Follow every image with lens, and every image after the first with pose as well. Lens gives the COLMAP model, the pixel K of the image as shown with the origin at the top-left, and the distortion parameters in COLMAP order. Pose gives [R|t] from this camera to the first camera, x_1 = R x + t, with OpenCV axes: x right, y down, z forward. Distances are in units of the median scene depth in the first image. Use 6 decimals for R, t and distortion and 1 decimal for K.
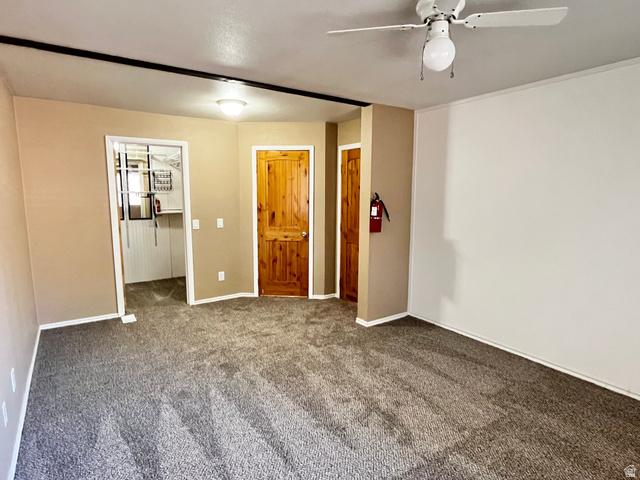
lens RADIAL K [[364.0, 0, 320.0], [0, 364.0, 240.0], [0, 0, 1]] dist [0.002453, -0.001344]
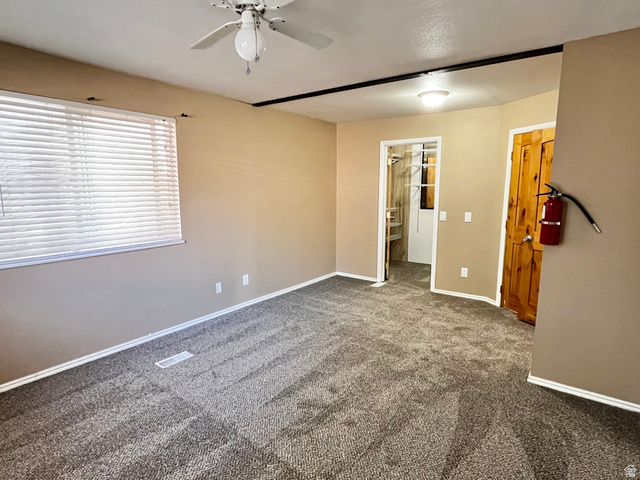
lens RADIAL K [[364.0, 0, 320.0], [0, 364.0, 240.0], [0, 0, 1]] dist [0.002453, -0.001344]
pose [[0.319138, 0.135137, -0.938024, 0.566157], [-0.122529, 0.987358, 0.100557, -0.039851], [0.939754, 0.082844, 0.331661, 0.359588]]
